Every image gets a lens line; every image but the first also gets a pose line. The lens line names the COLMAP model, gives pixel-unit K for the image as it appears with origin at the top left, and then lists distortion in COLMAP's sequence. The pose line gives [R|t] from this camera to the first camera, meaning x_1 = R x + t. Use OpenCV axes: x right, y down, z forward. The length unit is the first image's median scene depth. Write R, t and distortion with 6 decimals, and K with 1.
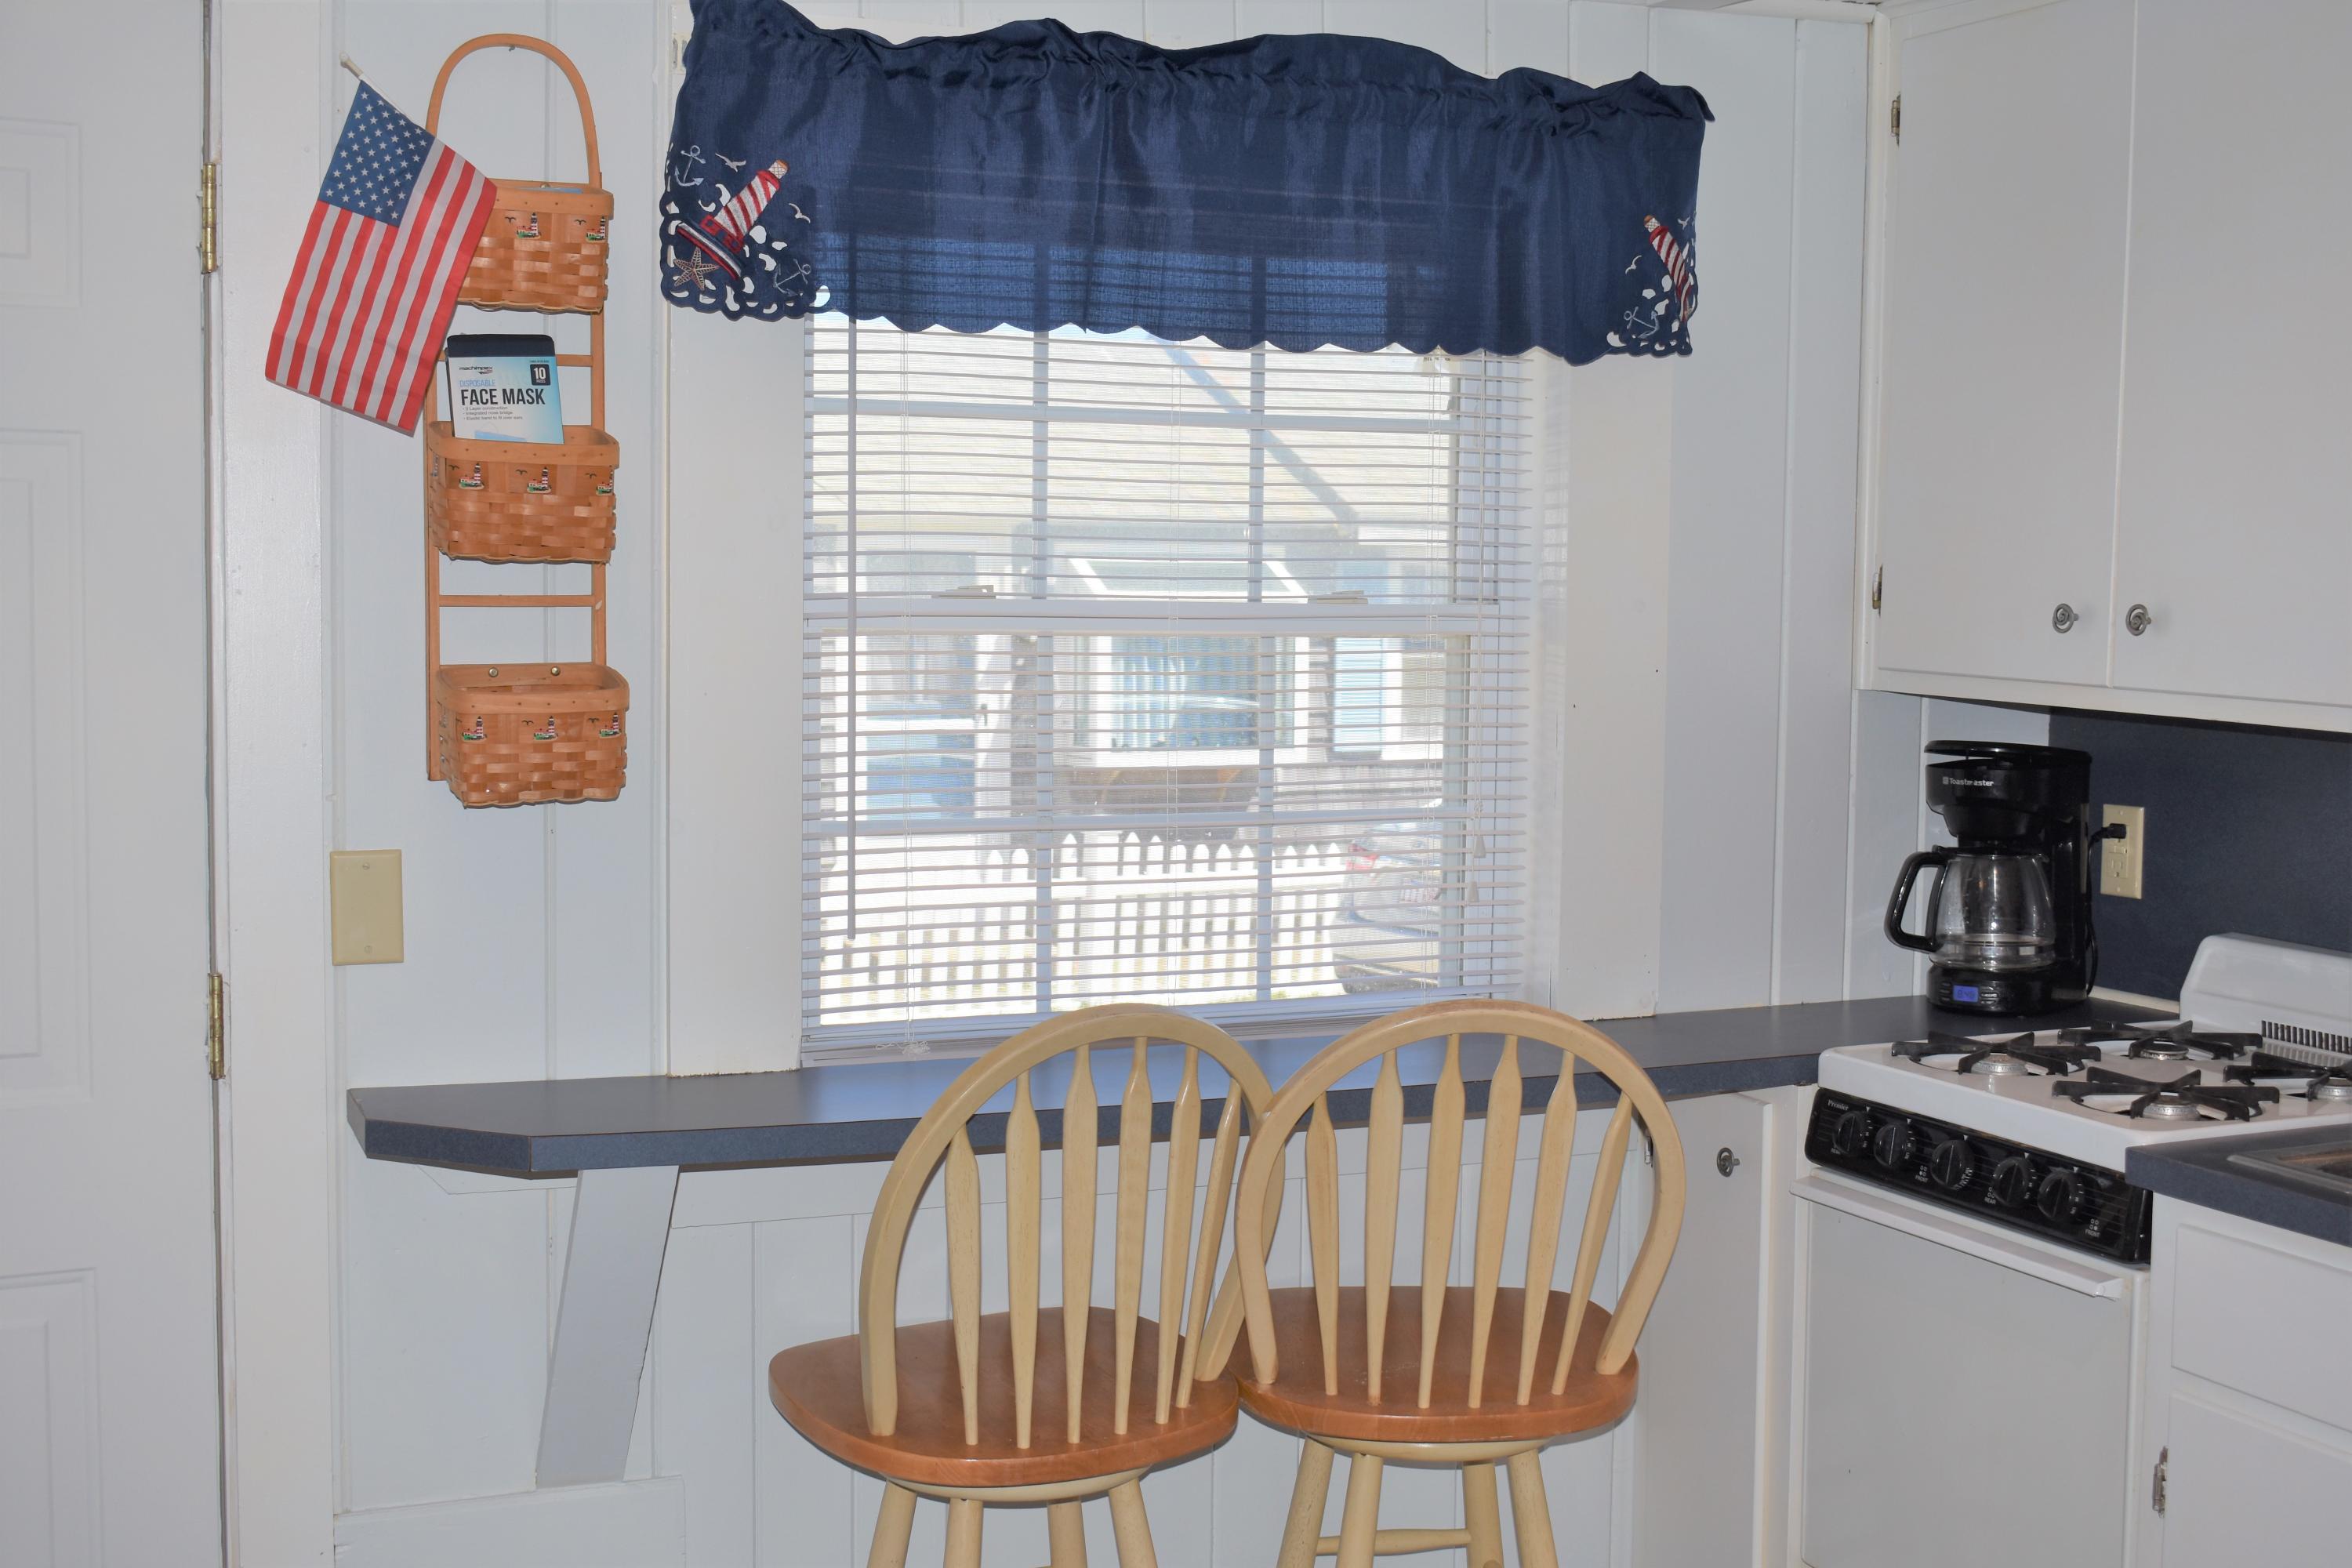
lens RADIAL K [[2599.3, 0, 1182.5], [0, 2599.3, 789.4], [0, 0, 1]] dist [-0.059636, 0.000000]
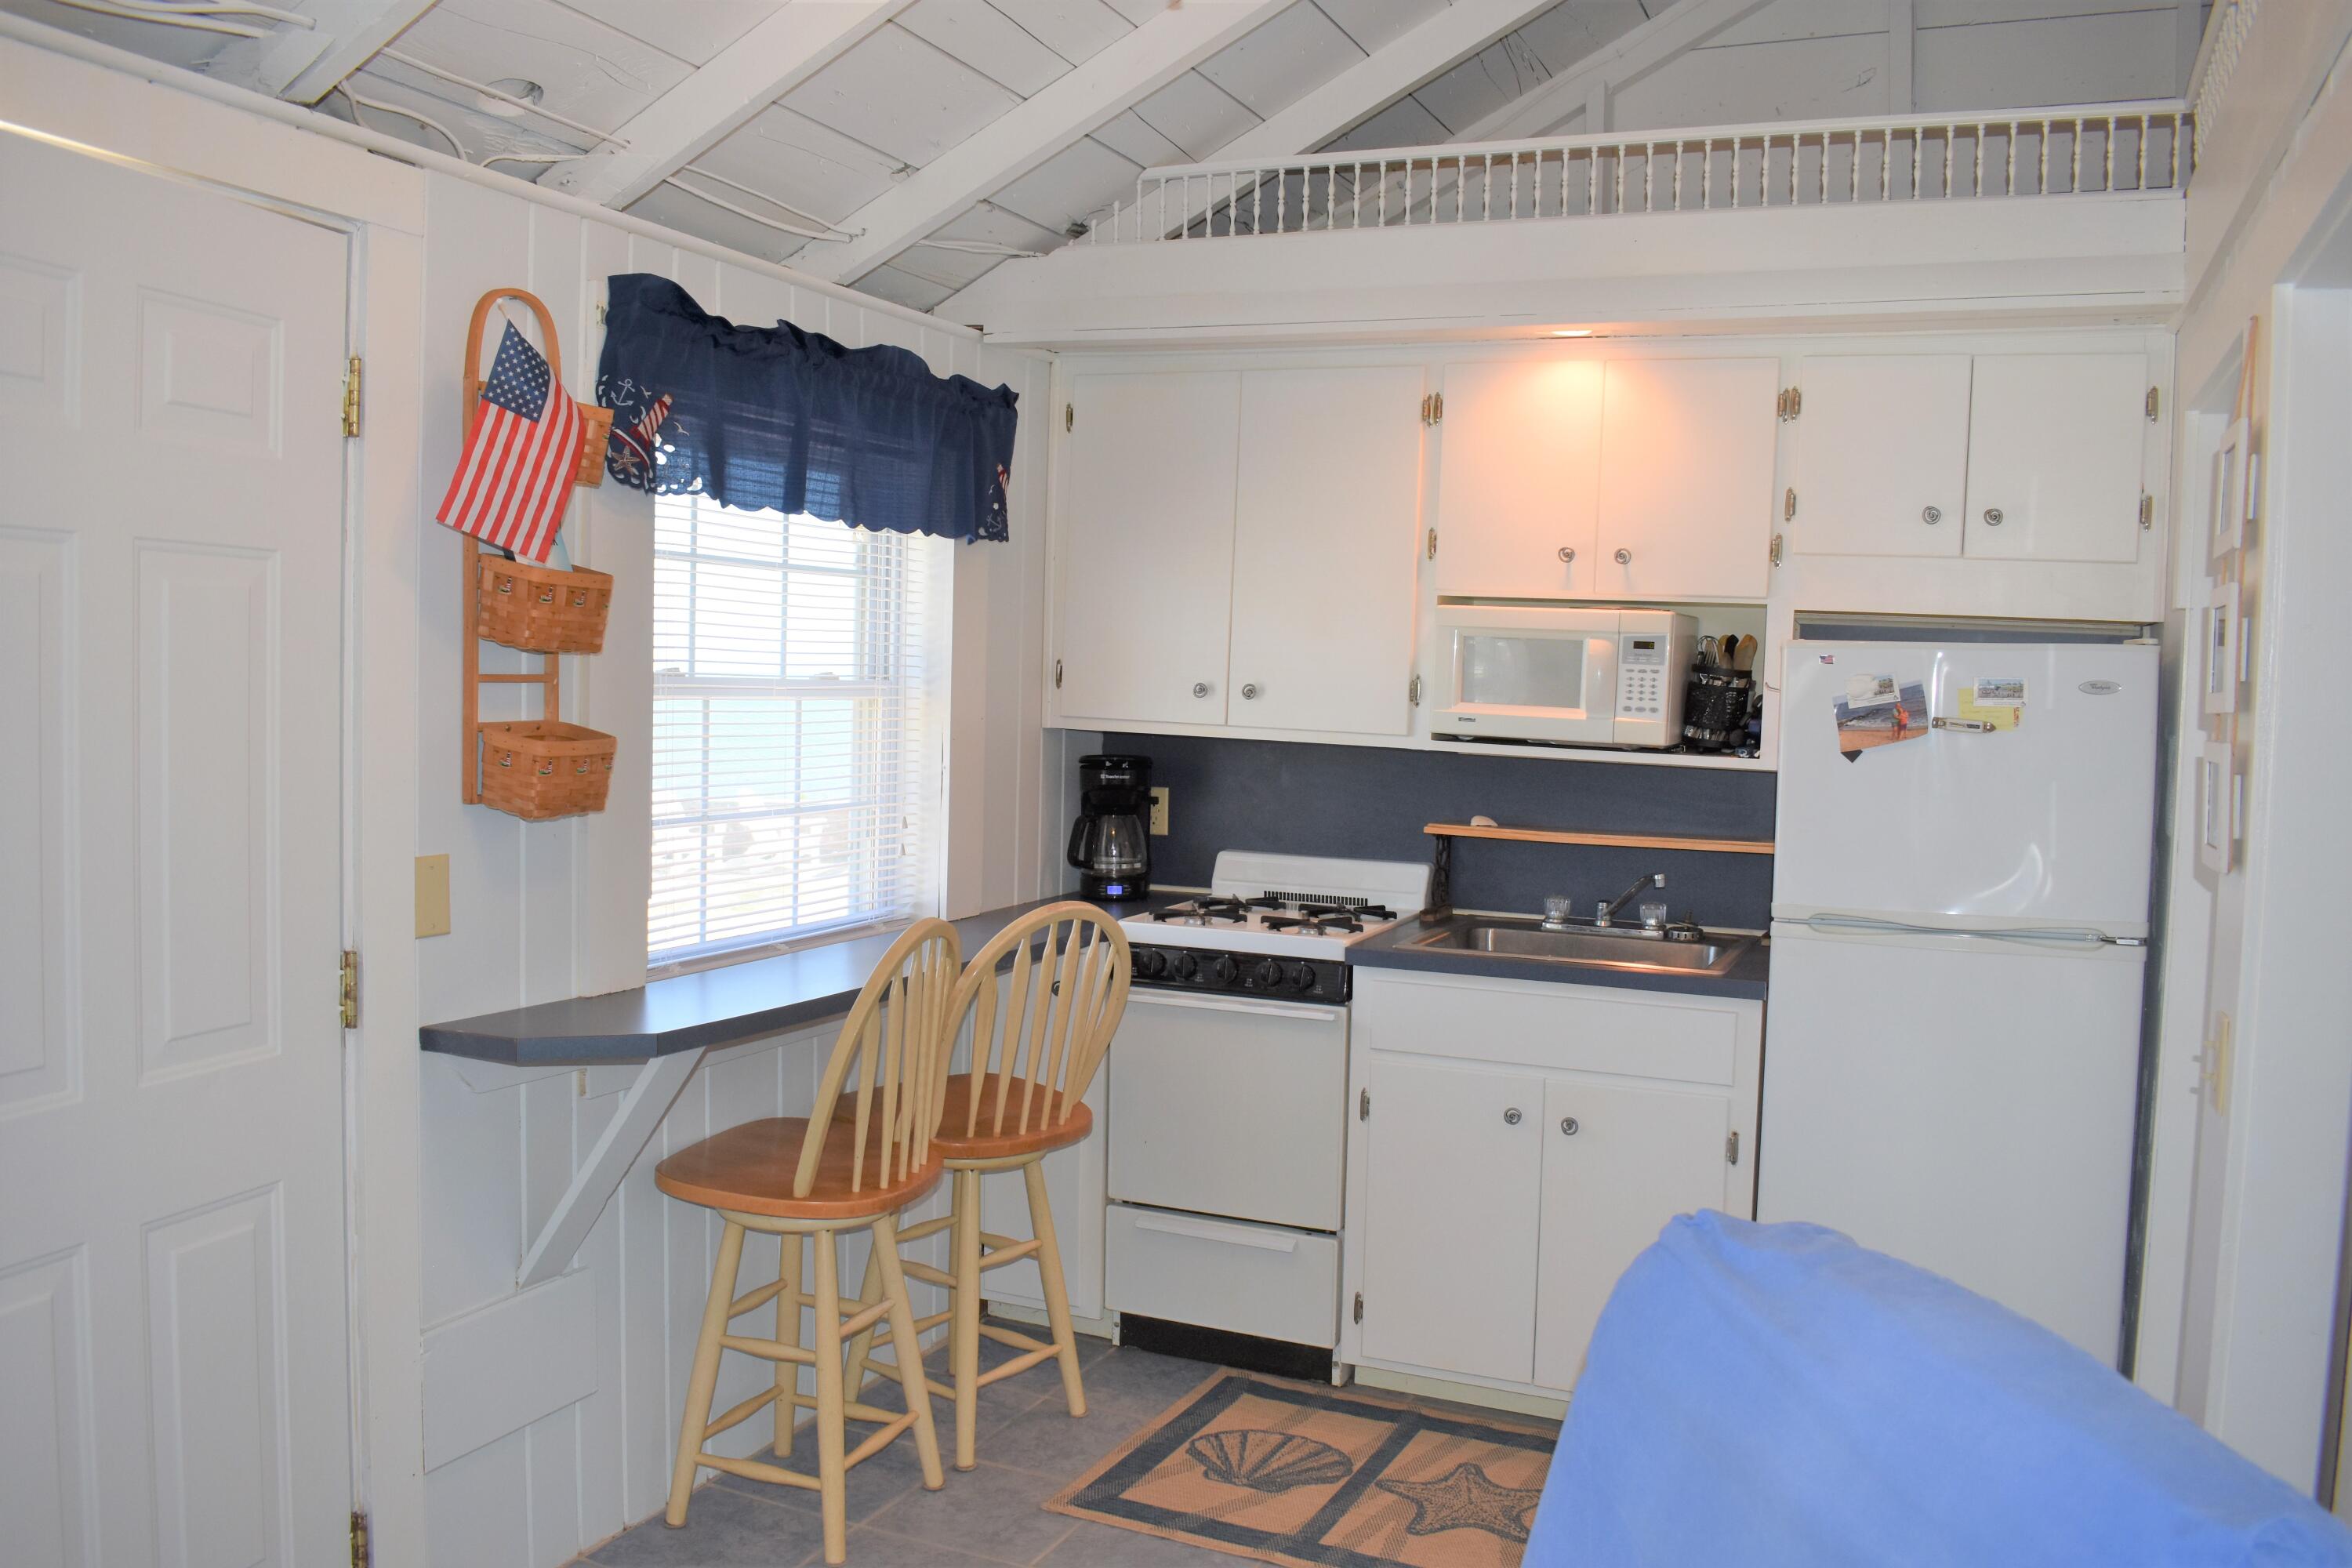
lens RADIAL K [[1841.4, 0, 1178.6], [0, 1841.4, 788.1], [0, 0, 1]] dist [-0.096964, 0.017335]
pose [[0.716578, -0.032405, 0.696753, -0.675024], [0.031668, 0.999402, 0.013912, -0.013385], [-0.696787, 0.012096, 0.717176, 0.013963]]
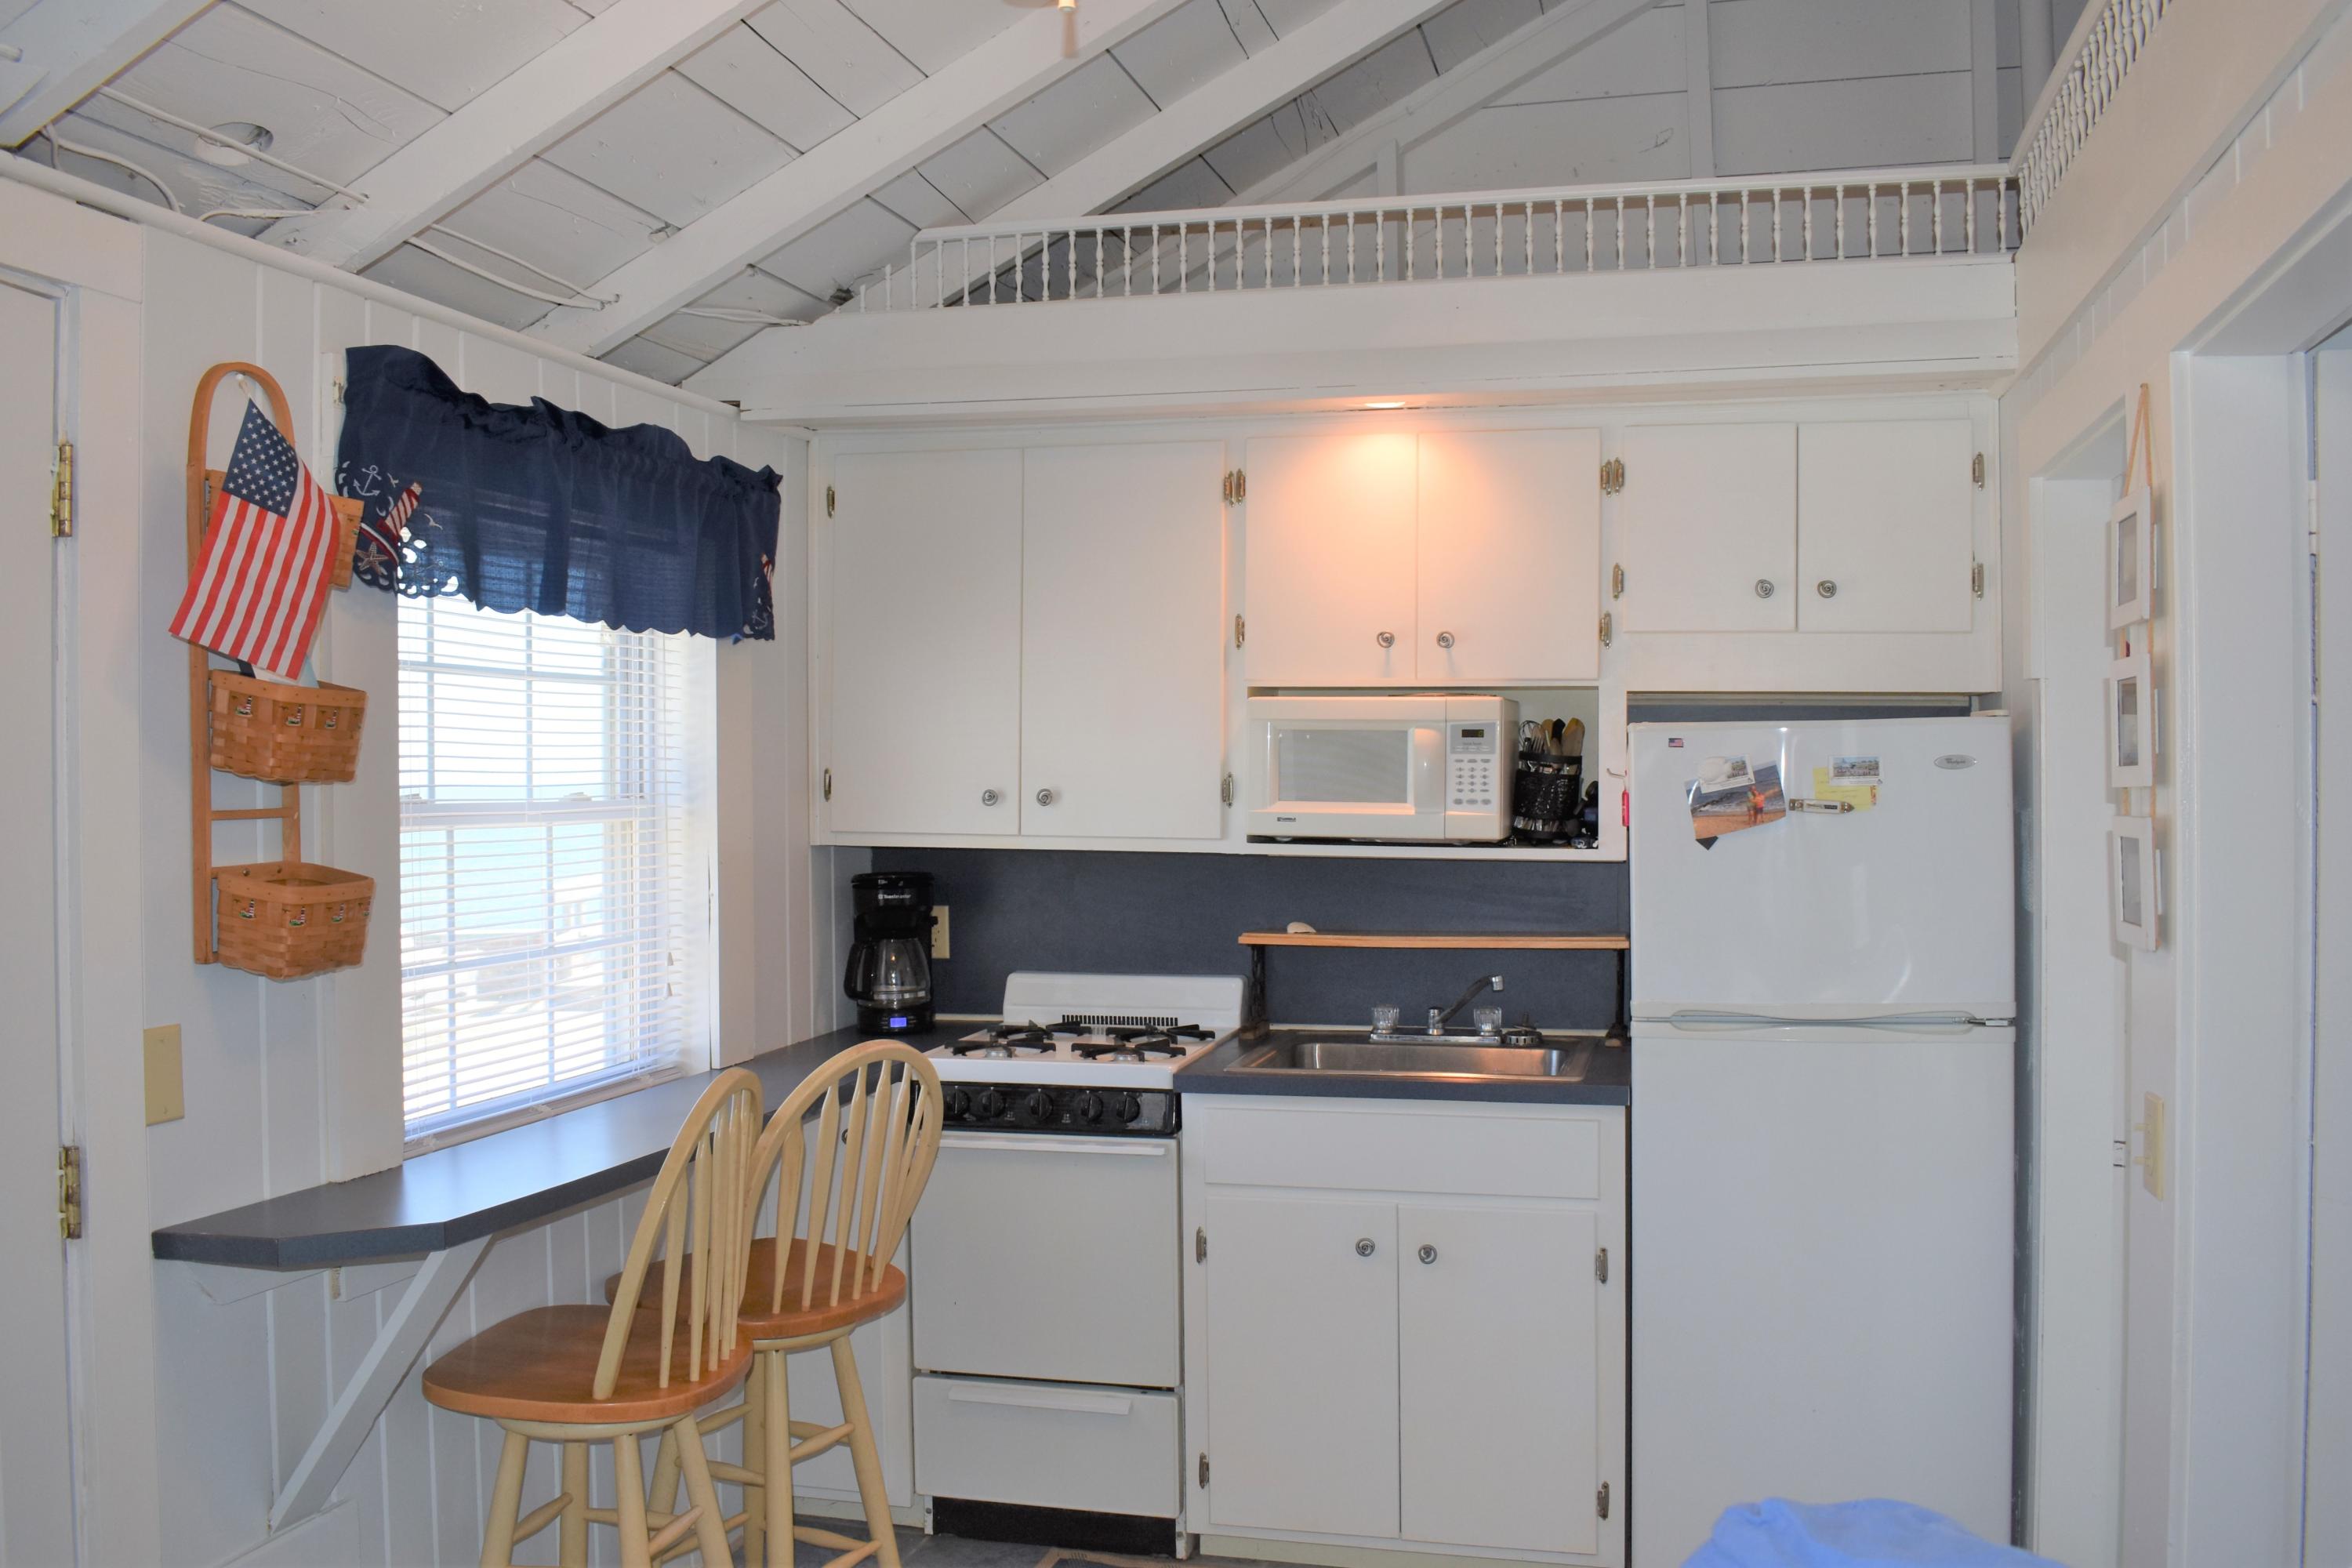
lens RADIAL K [[1988.8, 0, 1176.9], [0, 1988.8, 788.0], [0, 0, 1]] dist [-0.097439, 0.012706]
pose [[0.593823, -0.018678, 0.804379, -0.715020], [0.071816, 0.996971, -0.029868, -0.024707], [-0.801385, 0.075503, 0.593365, 0.089378]]
